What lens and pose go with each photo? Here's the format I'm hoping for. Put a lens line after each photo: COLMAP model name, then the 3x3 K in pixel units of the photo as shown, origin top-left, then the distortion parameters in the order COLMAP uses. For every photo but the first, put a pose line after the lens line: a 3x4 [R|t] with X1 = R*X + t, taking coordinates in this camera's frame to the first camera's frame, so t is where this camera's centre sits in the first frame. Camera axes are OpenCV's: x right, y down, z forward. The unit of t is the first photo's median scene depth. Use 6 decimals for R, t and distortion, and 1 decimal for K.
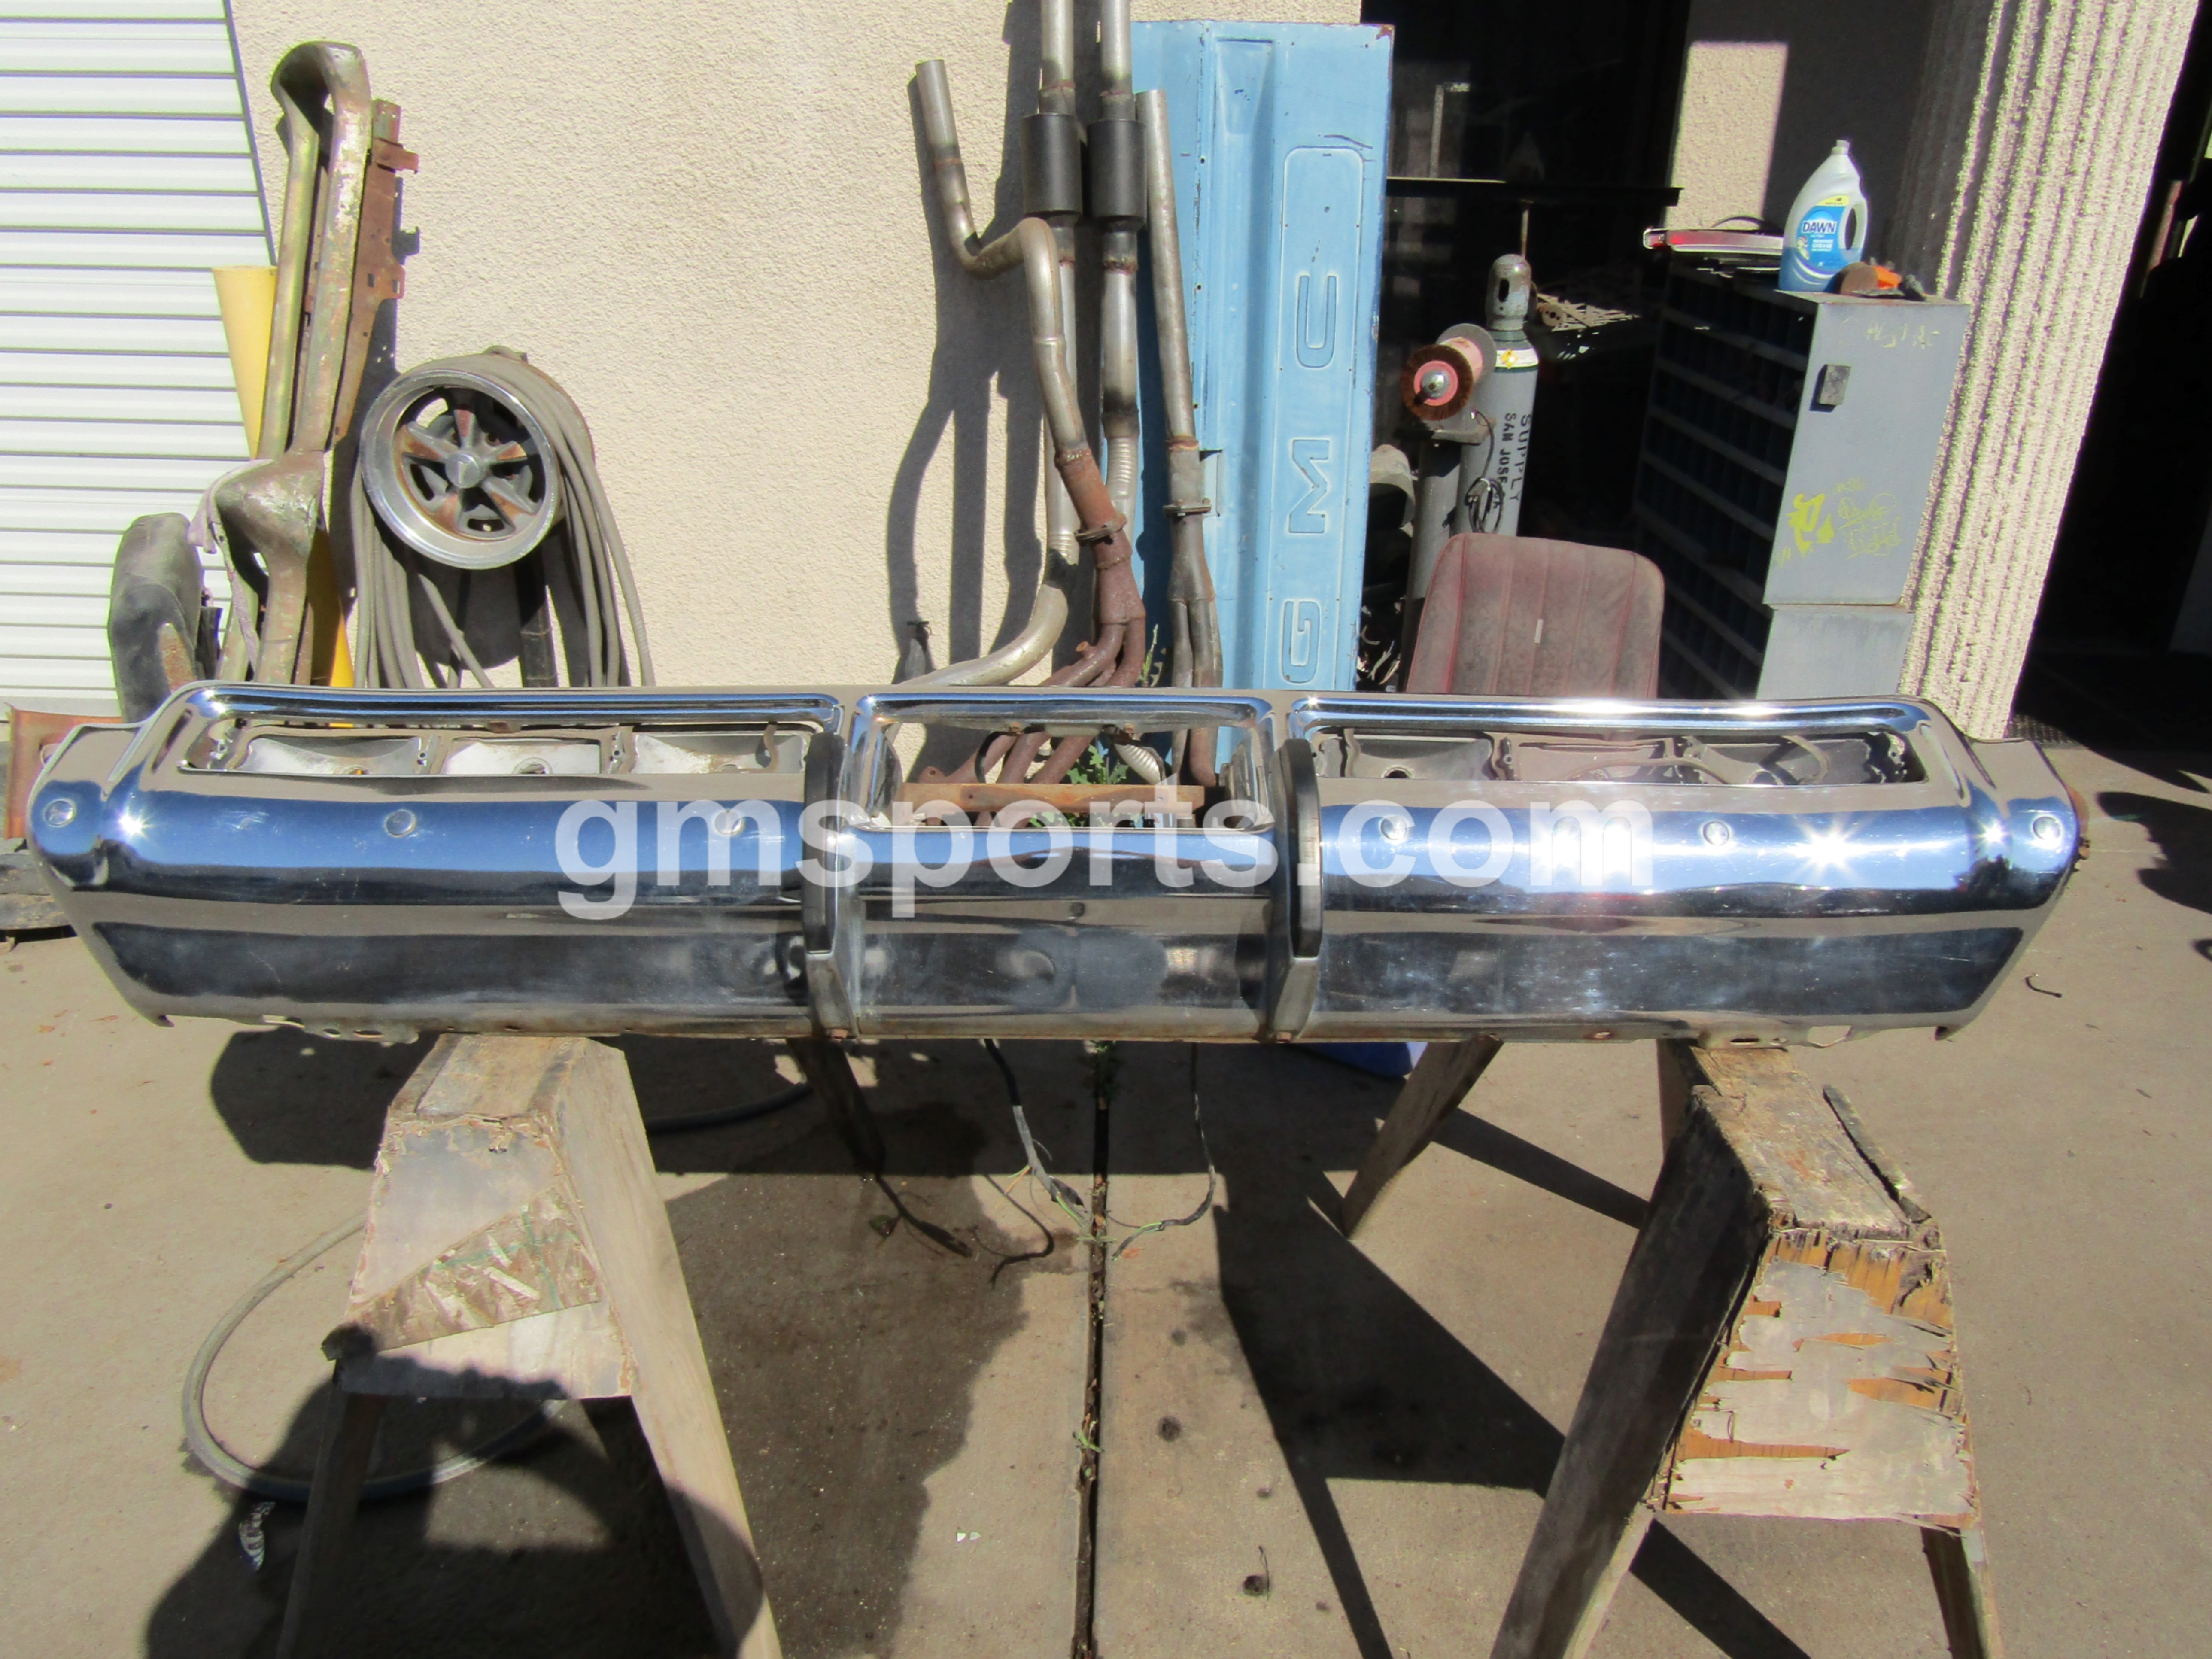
lens RADIAL K [[1589.1, 0, 1093.4], [0, 1589.1, 826.8], [0, 0, 1]] dist [-0.001539, 0.001889]
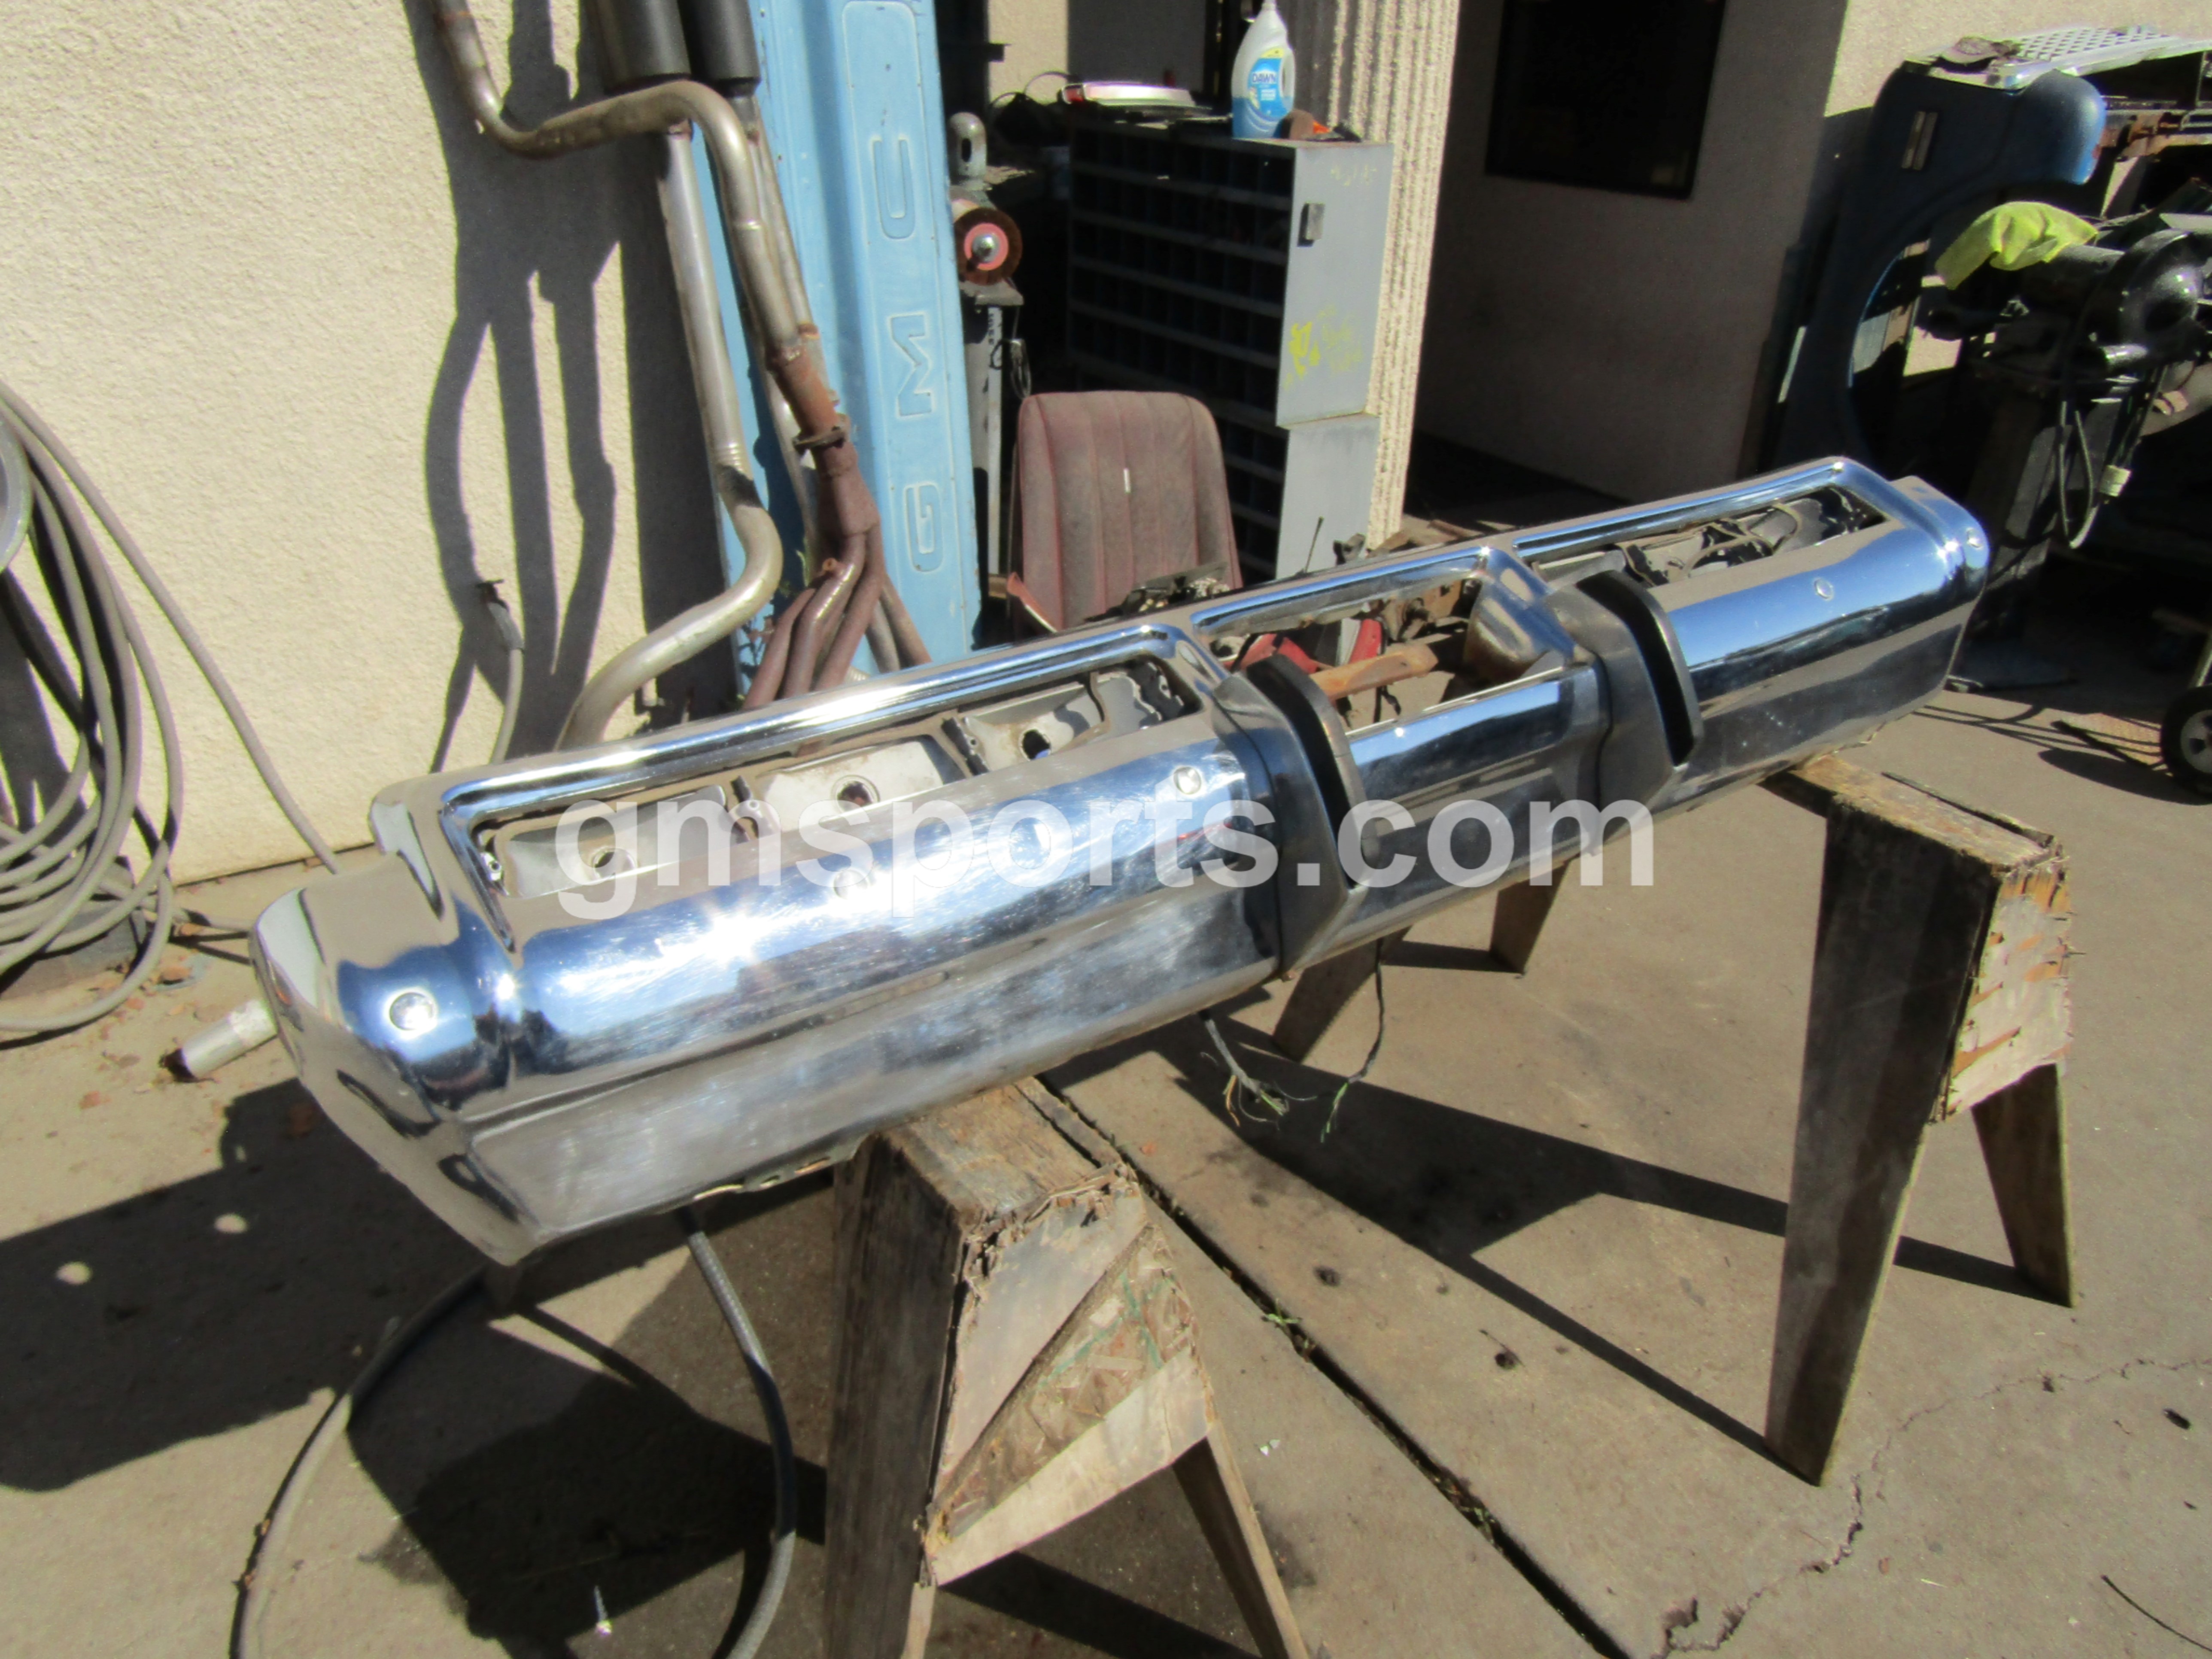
lens RADIAL K [[1589.2, 0, 1100.4], [0, 1589.2, 827.0], [0, 0, 1]] dist [-0.004662, -0.002866]
pose [[0.816596, -0.261132, 0.514762, -0.345948], [0.222540, 0.965299, 0.136655, -0.051645], [-0.532584, 0.002964, 0.846372, 0.130005]]
